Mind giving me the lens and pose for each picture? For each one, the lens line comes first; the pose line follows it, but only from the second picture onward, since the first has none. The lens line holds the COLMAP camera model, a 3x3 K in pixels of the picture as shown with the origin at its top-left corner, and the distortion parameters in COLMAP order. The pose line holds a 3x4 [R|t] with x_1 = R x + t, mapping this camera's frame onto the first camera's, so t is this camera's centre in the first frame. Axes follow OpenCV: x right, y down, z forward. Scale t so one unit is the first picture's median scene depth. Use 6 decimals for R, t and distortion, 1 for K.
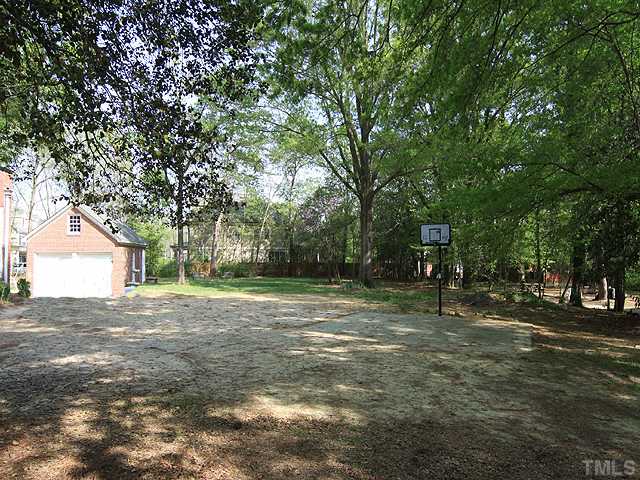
lens RADIAL K [[417.5, 0, 322.6], [0, 417.5, 241.3], [0, 0, 1]] dist [-0.010590, 0.004181]
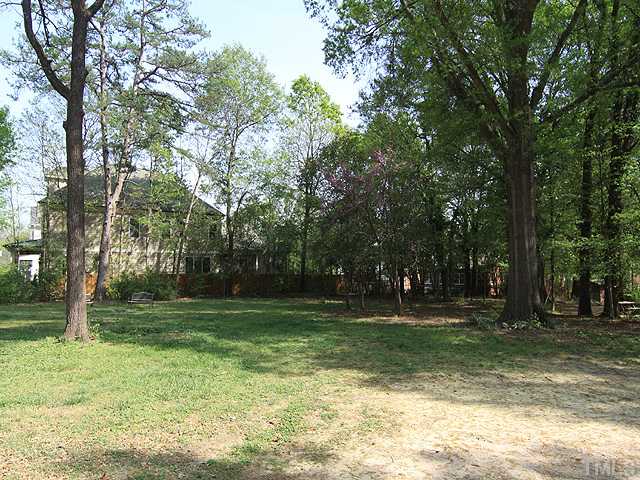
lens RADIAL K [[417.5, 0, 323.5], [0, 417.5, 259.3], [0, 0, 1]] dist [-0.010590, 0.004181]
pose [[0.945816, 0.015940, 0.324312, -0.271346], [-0.019814, 0.999766, 0.008646, 0.033268], [-0.324099, -0.014604, 0.945911, 0.649481]]
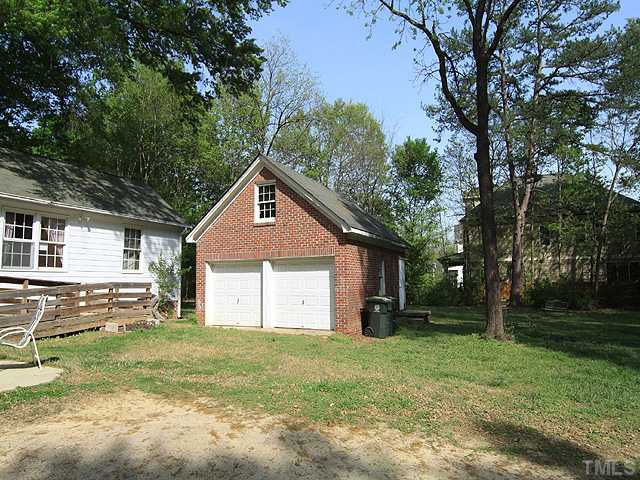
lens RADIAL K [[417.5, 0, 321.4], [0, 417.5, 239.6], [0, 0, 1]] dist [-0.010590, 0.004181]
pose [[0.827929, -0.052409, -0.558379, -0.261856], [0.023240, 0.997975, -0.059209, 0.032371], [0.560351, 0.036044, 0.827470, 0.611813]]
